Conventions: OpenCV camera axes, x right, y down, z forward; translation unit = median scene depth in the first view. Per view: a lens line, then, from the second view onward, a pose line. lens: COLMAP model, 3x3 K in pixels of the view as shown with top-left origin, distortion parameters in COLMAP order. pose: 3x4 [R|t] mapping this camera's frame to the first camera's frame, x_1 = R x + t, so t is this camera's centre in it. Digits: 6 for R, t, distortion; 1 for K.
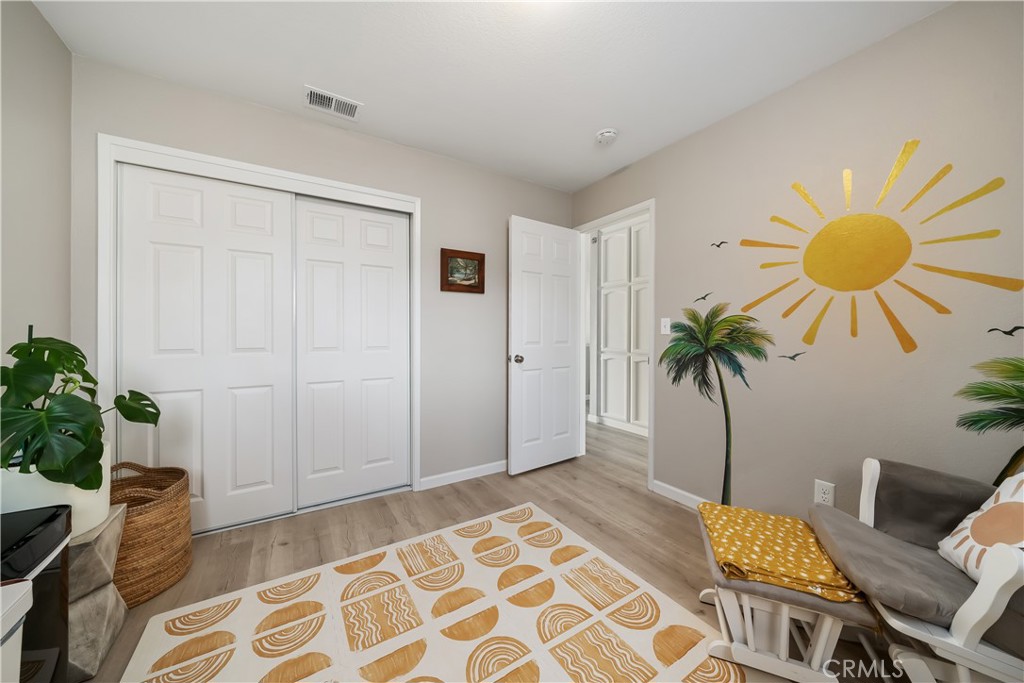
lens RADIAL K [[355.2, 0, 506.6], [0, 355.2, 335.1], [0, 0, 1]] dist [0.000064, 0.000001]
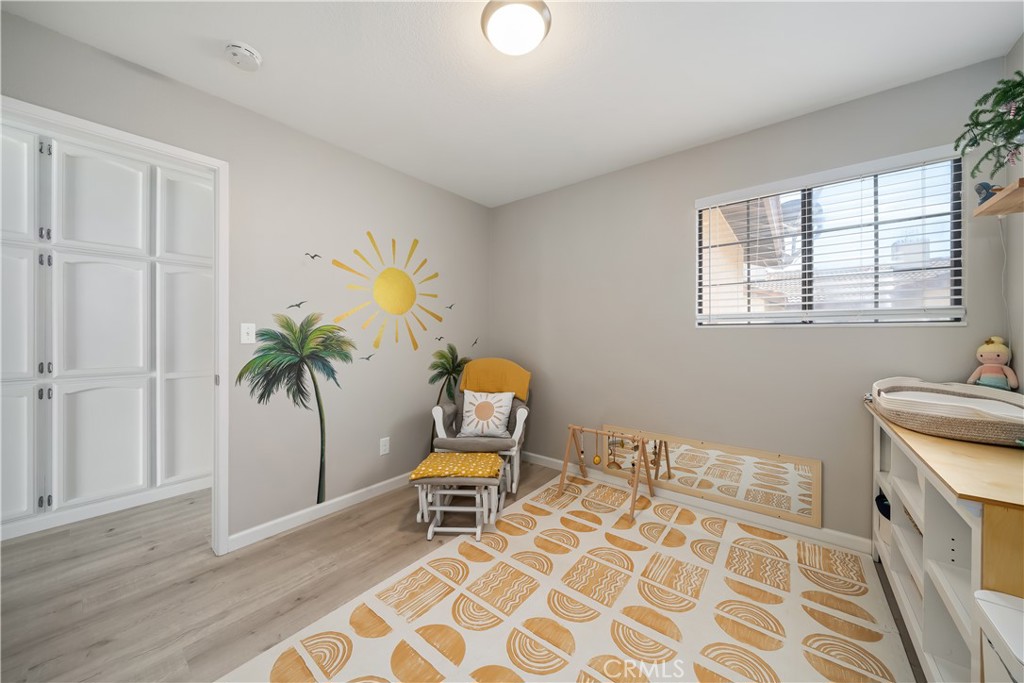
lens RADIAL K [[355.2, 0, 506.6], [0, 355.2, 335.1], [0, 0, 1]] dist [0.000064, 0.000001]
pose [[-0.328157, -0.006063, 0.944604, -0.563789], [-0.001516, 0.999981, 0.005892, -0.030283], [-0.944622, 0.000502, -0.328160, 0.795311]]
